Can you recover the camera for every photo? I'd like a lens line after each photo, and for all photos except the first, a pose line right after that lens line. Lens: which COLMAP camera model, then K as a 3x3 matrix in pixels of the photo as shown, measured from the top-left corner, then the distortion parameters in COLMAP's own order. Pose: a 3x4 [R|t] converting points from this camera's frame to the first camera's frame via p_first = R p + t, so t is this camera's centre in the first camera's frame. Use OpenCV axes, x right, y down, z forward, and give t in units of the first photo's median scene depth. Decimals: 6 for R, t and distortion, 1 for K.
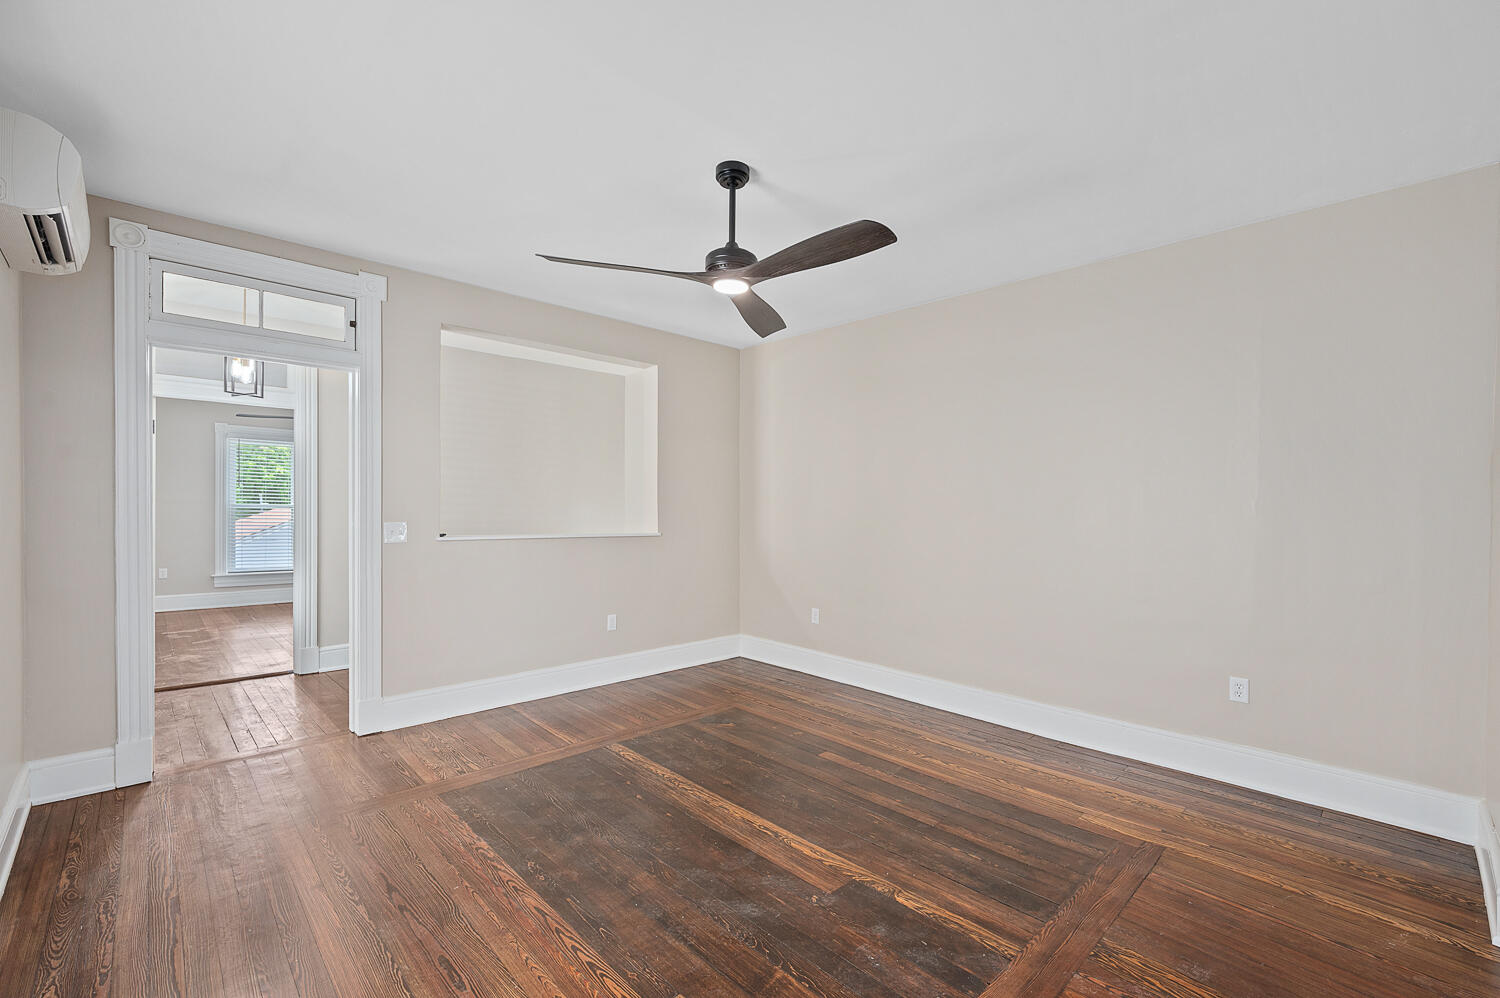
lens RADIAL K [[630.0, 0, 745.0], [0, 630.0, 505.3], [0, 0, 1]] dist [0.002233, -0.000019]
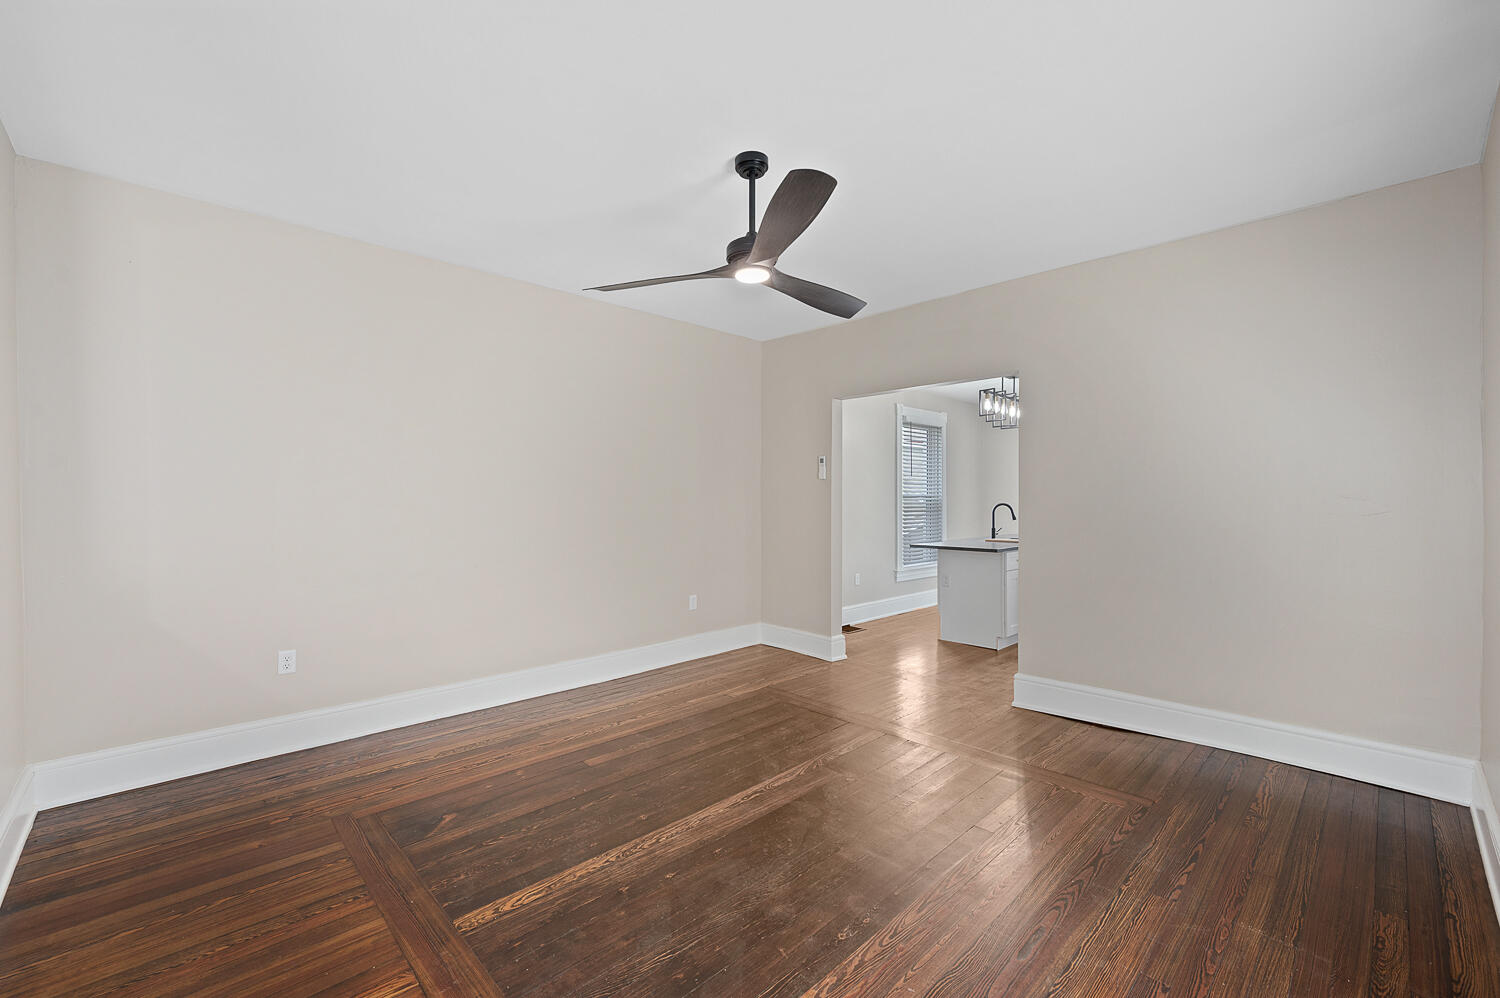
lens RADIAL K [[630.0, 0, 745.0], [0, 630.0, 505.3], [0, 0, 1]] dist [0.002233, -0.000019]
pose [[-0.010546, -0.018653, 0.999770, -0.725309], [-0.001973, 0.999824, 0.018633, 0.003149], [-0.999942, -0.001776, -0.010581, 0.726359]]
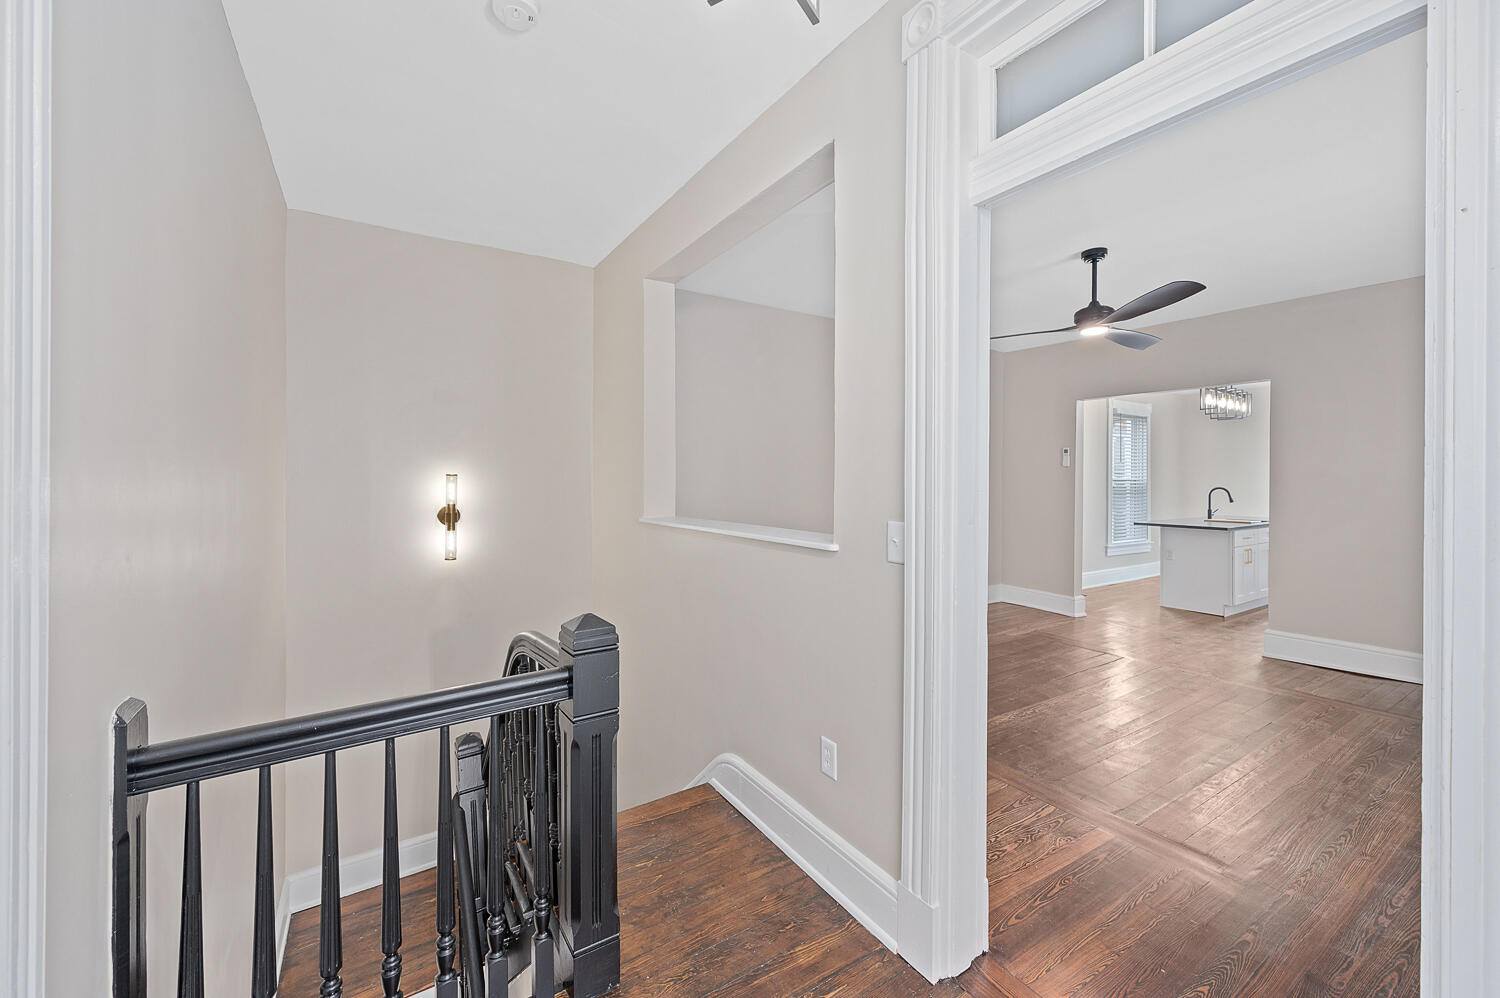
lens RADIAL K [[602.2, 0, 751.7], [0, 602.2, 477.7], [0, 0, 1]] dist [-0.000319, 0.000051]
pose [[0.186730, -0.007631, 0.982382, -1.083231], [-0.007491, 0.999930, 0.009191, -0.007180], [-0.982383, -0.009075, 0.186660, 1.073505]]
